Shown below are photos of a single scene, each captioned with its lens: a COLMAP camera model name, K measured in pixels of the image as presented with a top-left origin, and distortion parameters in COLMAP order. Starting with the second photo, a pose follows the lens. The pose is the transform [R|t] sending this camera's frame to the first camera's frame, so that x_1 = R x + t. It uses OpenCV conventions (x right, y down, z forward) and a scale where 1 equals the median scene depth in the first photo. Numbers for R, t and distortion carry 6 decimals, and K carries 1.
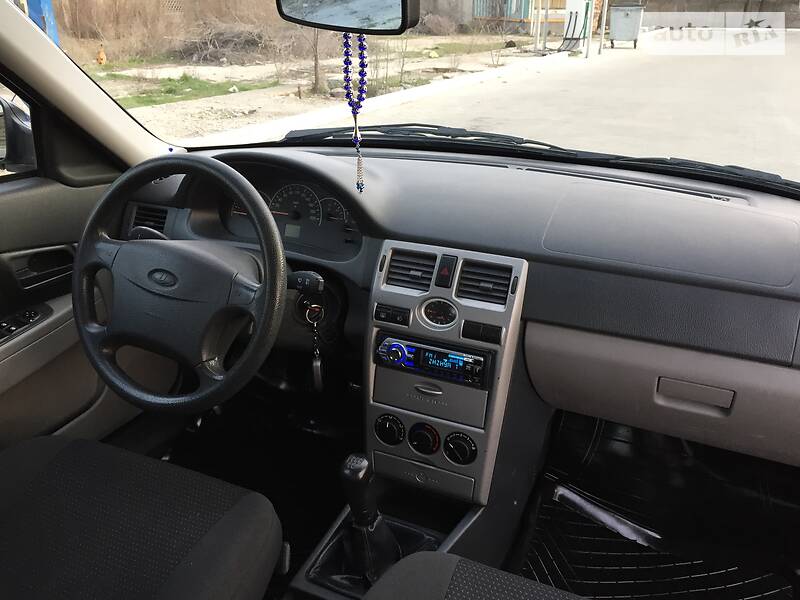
lens RADIAL K [[694.1, 0, 400.8], [0, 694.1, 303.5], [0, 0, 1]] dist [0.068628, -0.091827]
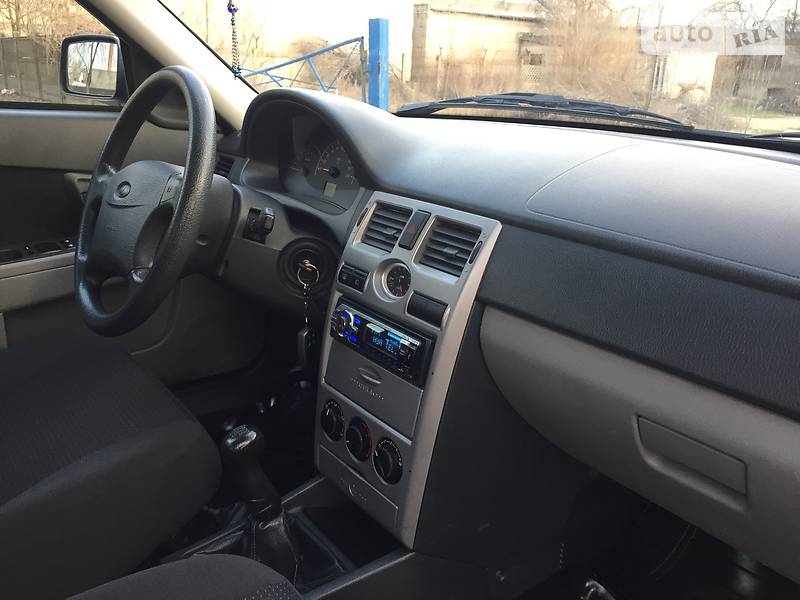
lens RADIAL K [[694.1, 0, 396.4], [0, 694.1, 305.0], [0, 0, 1]] dist [0.068628, -0.091827]
pose [[0.883874, 0.170013, -0.435732, 0.398764], [-0.209858, 0.976714, -0.044600, 0.074519], [0.418003, 0.130863, 0.898971, 0.297709]]
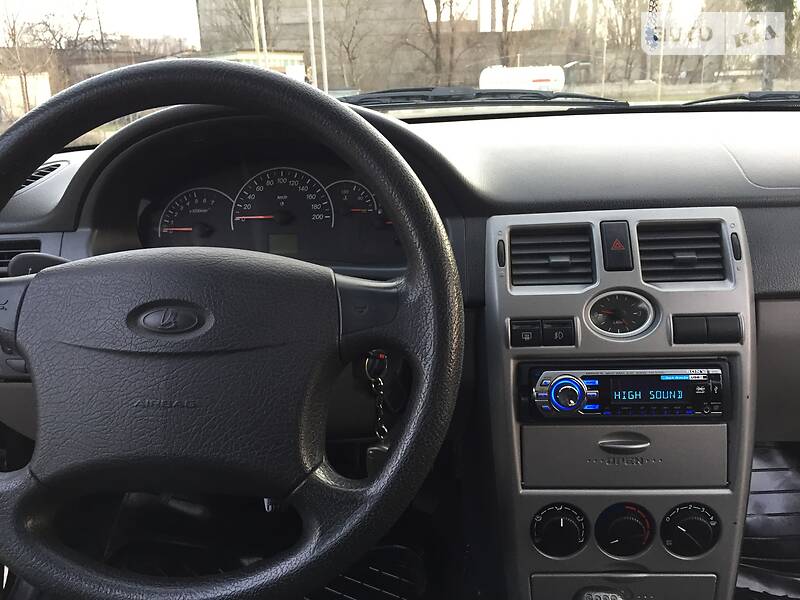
lens RADIAL K [[694.1, 0, 395.2], [0, 694.1, 293.6], [0, 0, 1]] dist [0.068628, -0.091827]
pose [[0.924389, -0.144950, 0.352838, -0.339880], [0.188959, 0.977527, -0.093467, 0.016204], [-0.331360, 0.153072, 0.931005, 0.487972]]
